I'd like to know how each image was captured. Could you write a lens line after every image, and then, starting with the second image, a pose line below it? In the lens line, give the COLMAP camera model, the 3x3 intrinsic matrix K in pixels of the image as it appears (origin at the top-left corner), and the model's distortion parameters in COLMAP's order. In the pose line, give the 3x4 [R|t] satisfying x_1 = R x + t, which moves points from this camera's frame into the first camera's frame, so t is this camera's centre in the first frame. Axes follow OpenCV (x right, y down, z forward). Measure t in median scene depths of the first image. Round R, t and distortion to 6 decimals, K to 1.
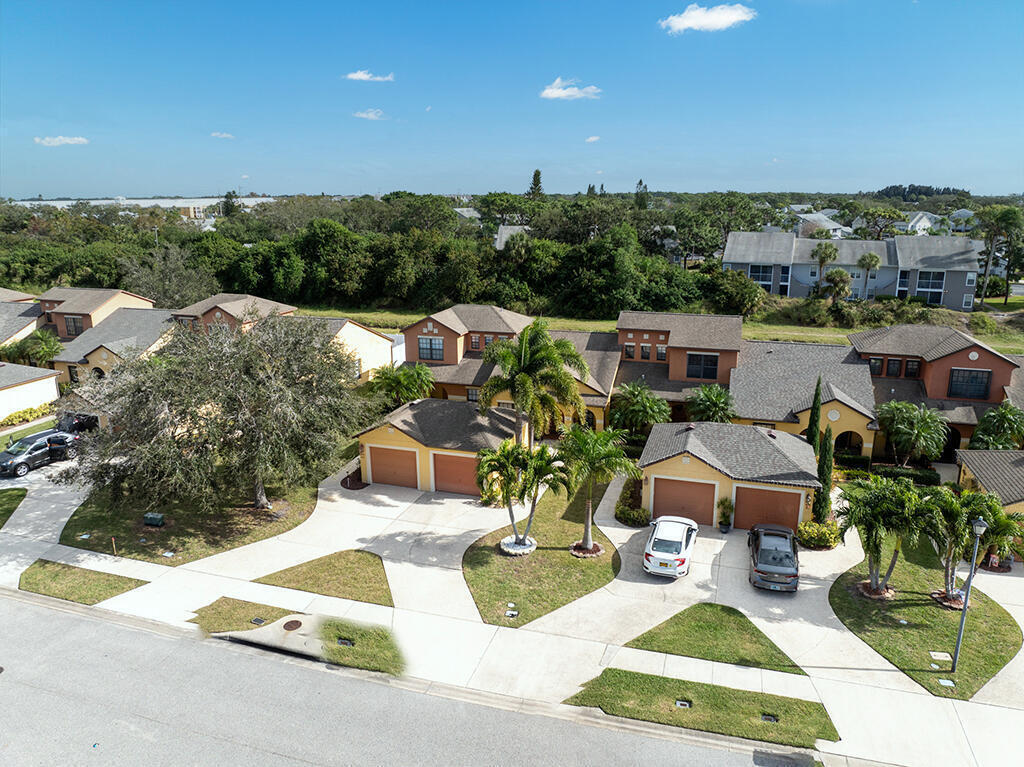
lens RADIAL K [[723.4, 0, 514.0], [0, 723.4, 384.1], [0, 0, 1]] dist [-0.043635, -0.001243]
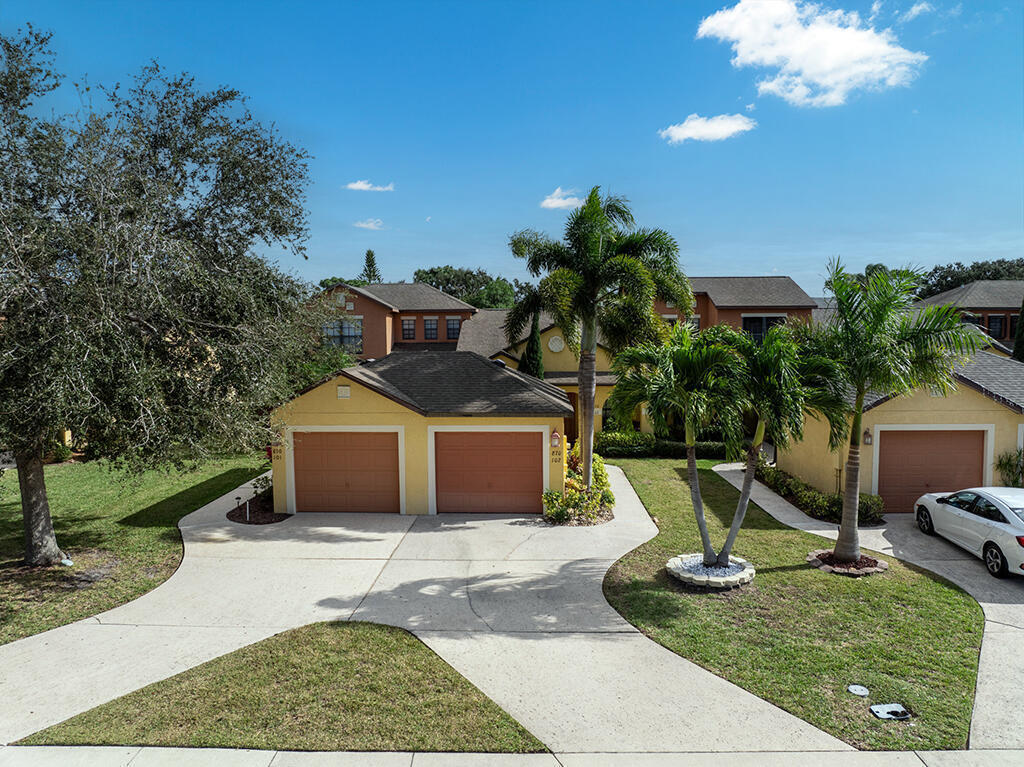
lens RADIAL K [[723.4, 0, 510.1], [0, 723.4, 382.9], [0, 0, 1]] dist [-0.043635, -0.001243]
pose [[0.962551, -0.021705, 0.270232, -0.202813], [0.072790, 0.980880, -0.180487, 0.161831], [-0.261148, 0.193398, 0.945727, 0.530980]]
